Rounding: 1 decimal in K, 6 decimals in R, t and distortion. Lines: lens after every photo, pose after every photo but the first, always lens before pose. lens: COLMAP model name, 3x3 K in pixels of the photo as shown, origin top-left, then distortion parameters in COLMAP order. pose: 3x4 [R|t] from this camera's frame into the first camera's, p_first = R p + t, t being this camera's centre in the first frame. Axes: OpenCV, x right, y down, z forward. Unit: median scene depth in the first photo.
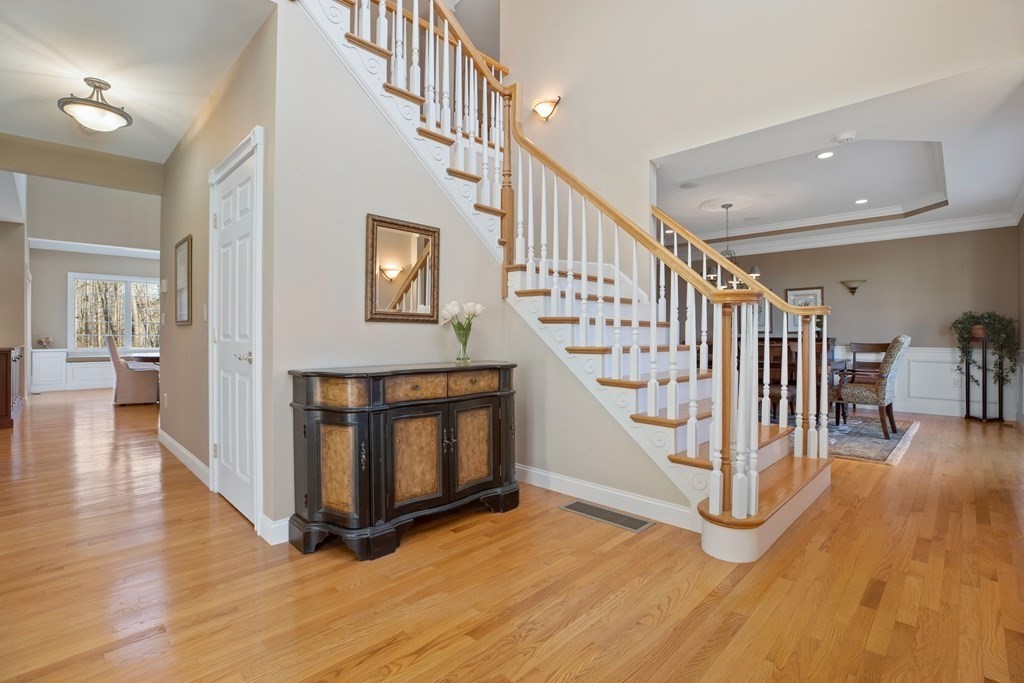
lens RADIAL K [[470.0, 0, 511.2], [0, 470.0, 338.7], [0, 0, 1]] dist [-0.043708, 0.011845]
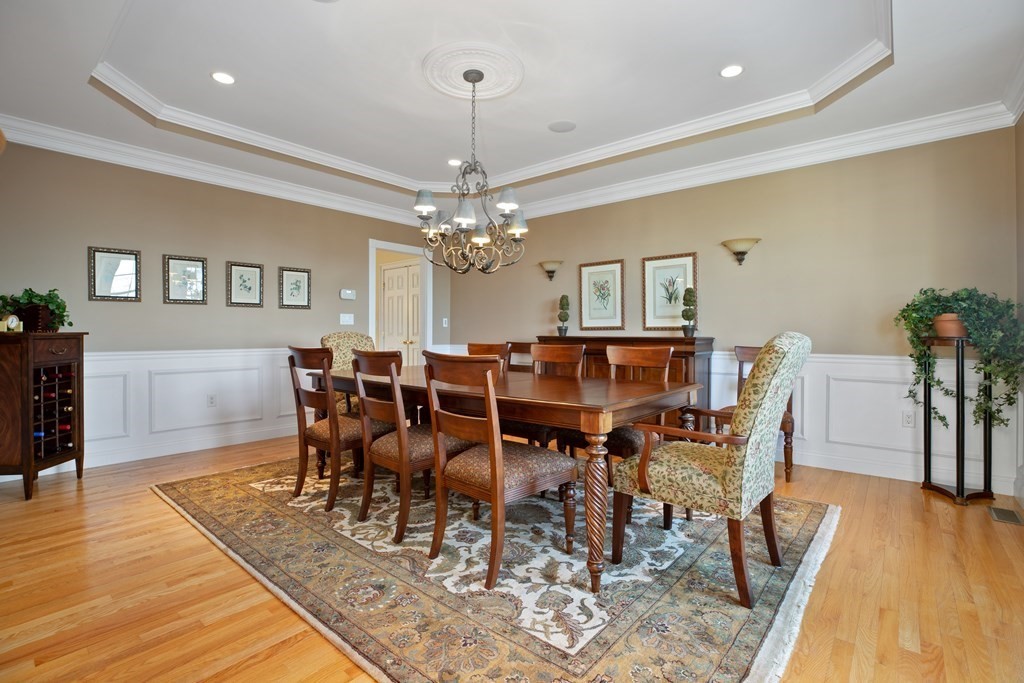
lens RADIAL K [[470.0, 0, 510.0], [0, 470.0, 335.7], [0, 0, 1]] dist [-0.043708, 0.011845]
pose [[0.997036, 0.000606, 0.076932, 0.479542], [-0.000329, 0.999993, -0.003606, -0.002428], [-0.076934, 0.003570, 0.997030, 0.510604]]
